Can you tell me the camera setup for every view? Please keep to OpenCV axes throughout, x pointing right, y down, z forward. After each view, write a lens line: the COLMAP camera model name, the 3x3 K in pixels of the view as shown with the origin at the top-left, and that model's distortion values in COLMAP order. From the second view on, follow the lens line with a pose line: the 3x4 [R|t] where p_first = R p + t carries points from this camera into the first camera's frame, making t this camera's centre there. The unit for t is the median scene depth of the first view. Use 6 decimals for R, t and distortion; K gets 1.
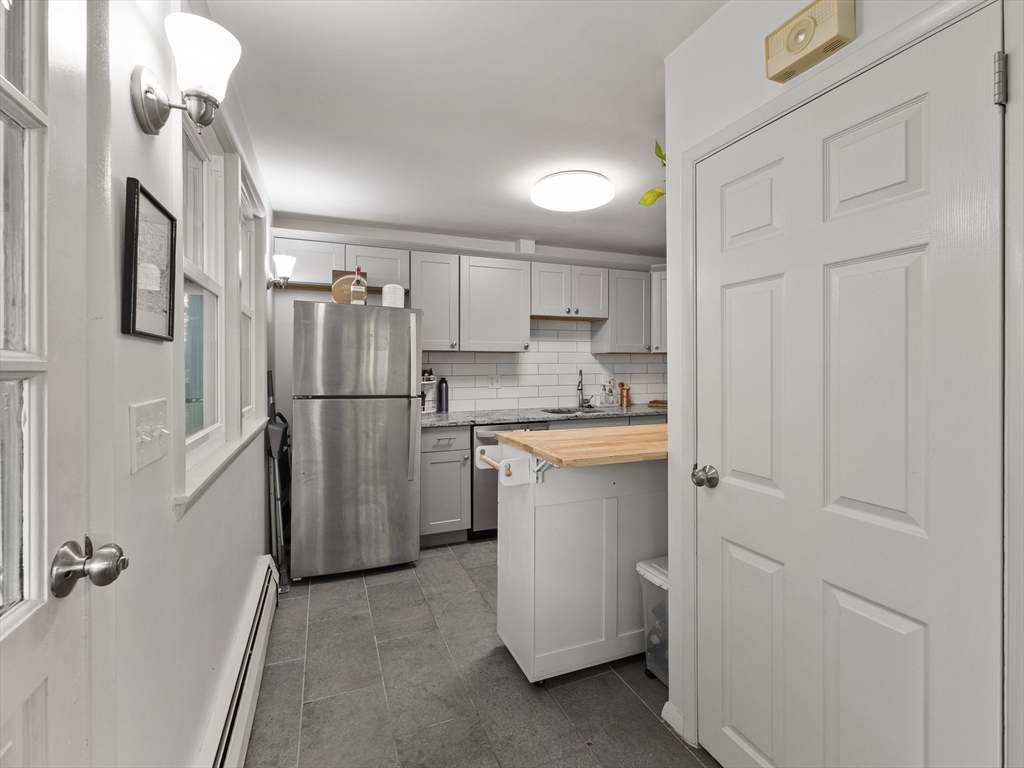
lens RADIAL K [[471.1, 0, 510.9], [0, 471.1, 373.1], [0, 0, 1]] dist [-0.001116, -0.000828]
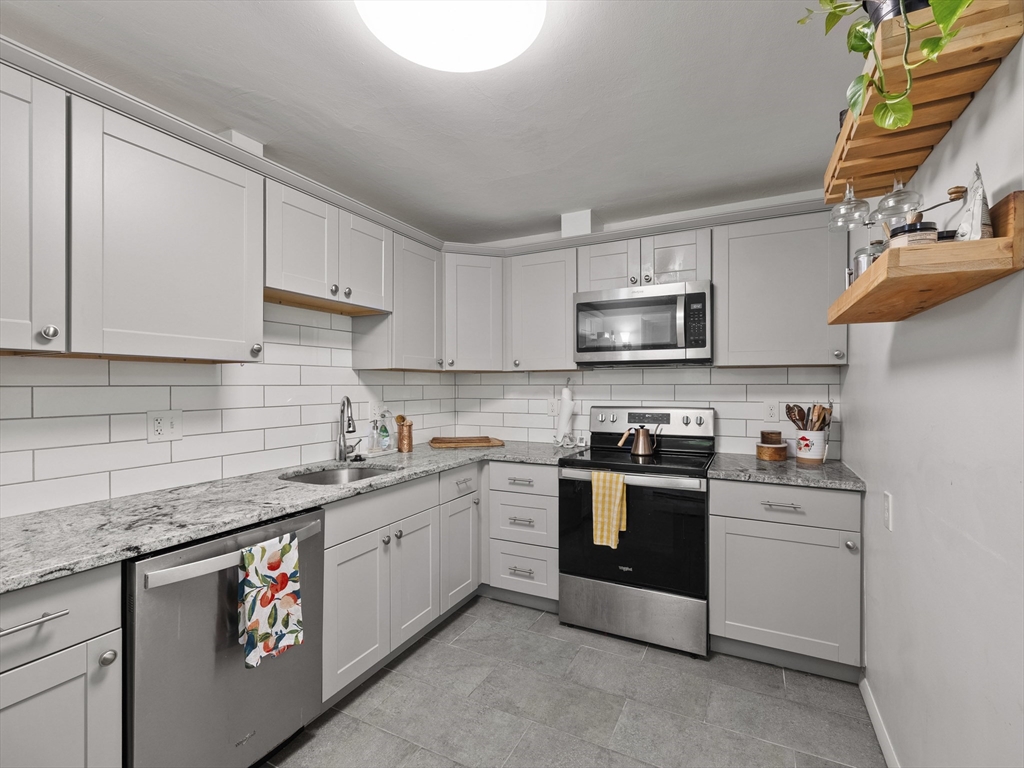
lens RADIAL K [[471.1, 0, 512.9], [0, 471.1, 386.6], [0, 0, 1]] dist [-0.001116, -0.000828]
pose [[0.755433, -0.000282, 0.655226, -0.075600], [0.010624, 0.999874, -0.011819, -0.010212], [-0.655140, 0.015890, 0.755341, 0.427432]]
